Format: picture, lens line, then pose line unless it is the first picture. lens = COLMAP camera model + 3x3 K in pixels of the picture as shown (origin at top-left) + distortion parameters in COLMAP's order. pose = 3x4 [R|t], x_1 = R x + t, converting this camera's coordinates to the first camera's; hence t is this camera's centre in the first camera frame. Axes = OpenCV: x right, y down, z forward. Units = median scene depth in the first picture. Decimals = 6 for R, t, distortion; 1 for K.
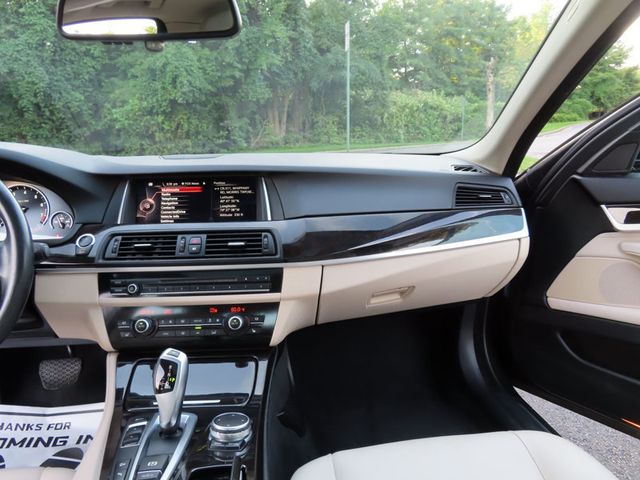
lens RADIAL K [[460.9, 0, 327.6], [0, 460.9, 237.4], [0, 0, 1]] dist [-0.008944, -0.004481]
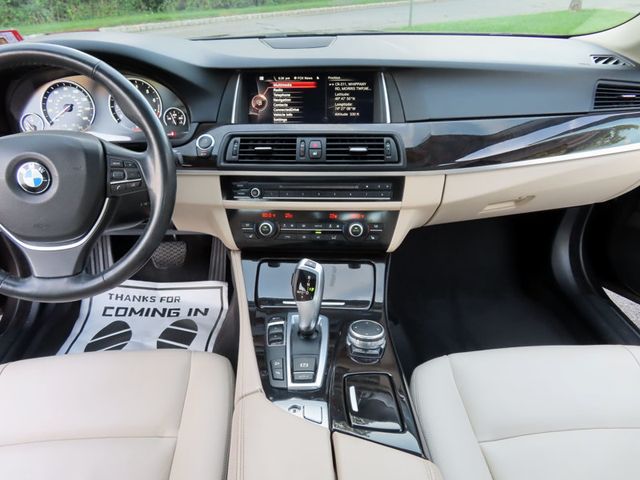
lens RADIAL K [[462.4, 0, 320.0], [0, 462.4, 240.0], [0, 0, 1]] dist [-0.007333, -0.001116]
pose [[0.994098, 0.049869, -0.096348, -0.158591], [-0.019577, 0.955970, 0.292812, -0.078341], [0.106708, -0.289197, 0.951303, 0.018324]]
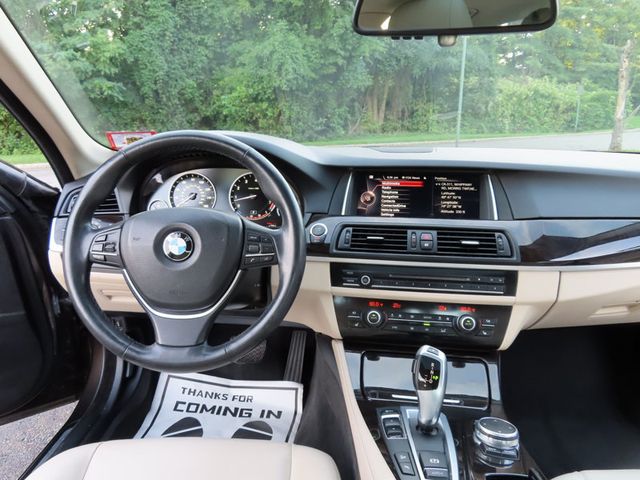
lens RADIAL K [[463.4, 0, 317.4], [0, 463.4, 237.0], [0, 0, 1]] dist [-0.012066, 0.005760]
pose [[0.979080, 0.063273, -0.193390, -0.295797], [-0.058669, 0.997843, 0.029452, -0.007153], [0.194836, -0.017490, 0.980680, -0.021585]]
